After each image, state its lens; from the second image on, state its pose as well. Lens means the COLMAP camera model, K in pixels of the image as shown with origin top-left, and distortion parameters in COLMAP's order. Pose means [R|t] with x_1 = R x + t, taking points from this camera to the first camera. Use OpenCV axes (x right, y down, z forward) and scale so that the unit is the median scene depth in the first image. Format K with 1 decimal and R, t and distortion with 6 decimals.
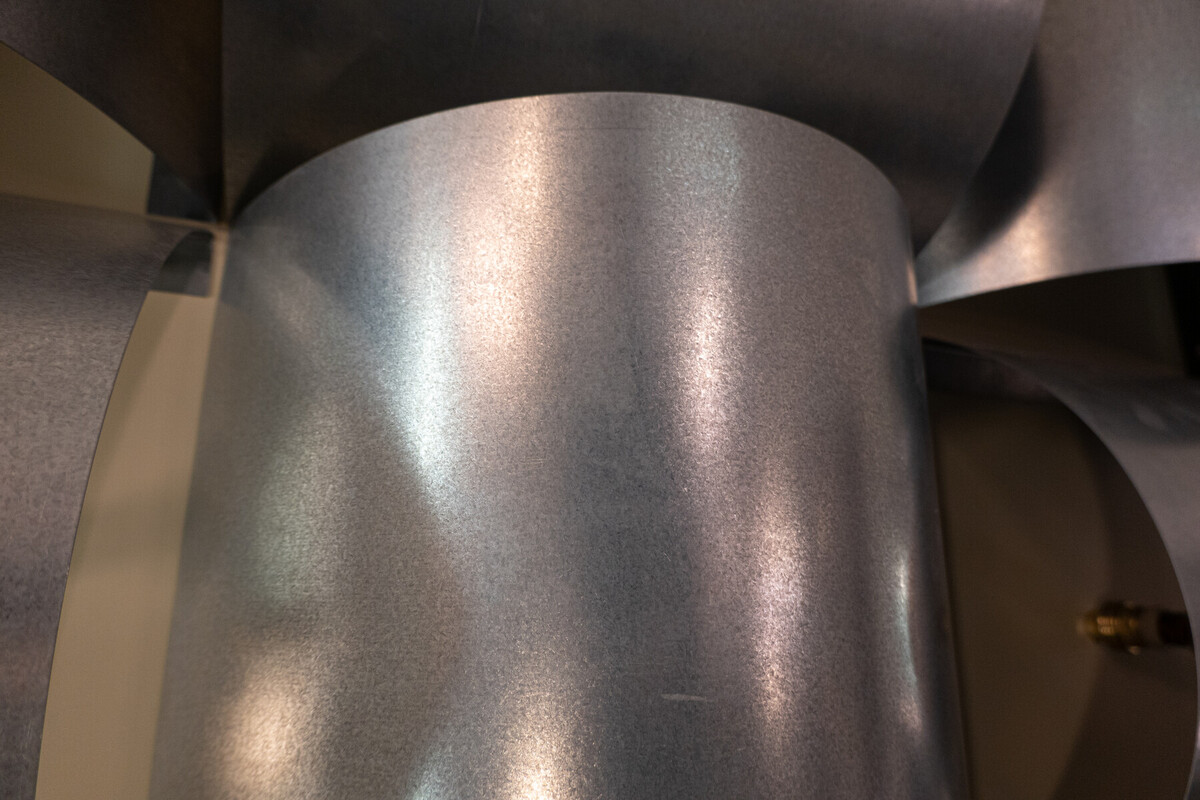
lens RADIAL K [[713.0, 0, 600.0], [0, 713.0, 400.0], [0, 0, 1]] dist [0.001171, -0.000103]
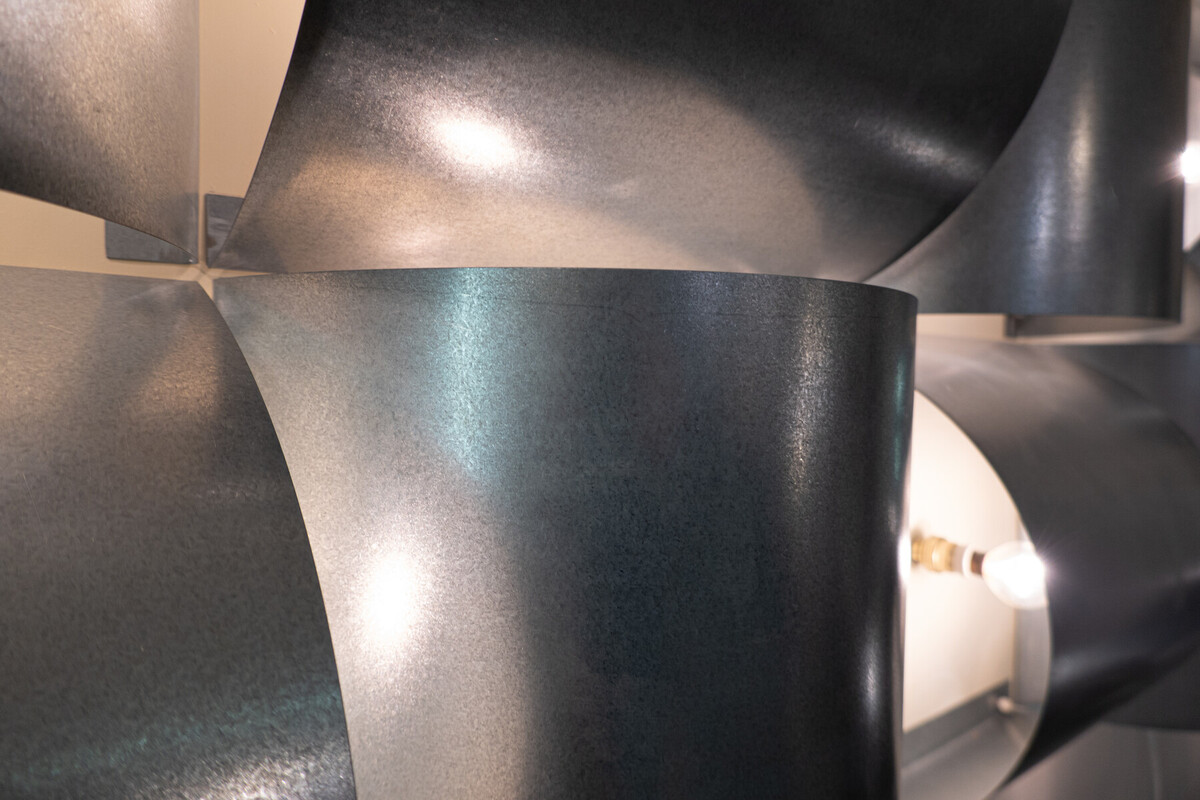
lens RADIAL K [[713.0, 0, 600.0], [0, 713.0, 400.0], [0, 0, 1]] dist [0.001171, -0.000103]
pose [[0.965080, 0.011704, 0.261694, -0.453828], [-0.078751, 0.965752, 0.247228, -0.512177], [-0.249838, -0.259203, 0.932949, 0.090735]]
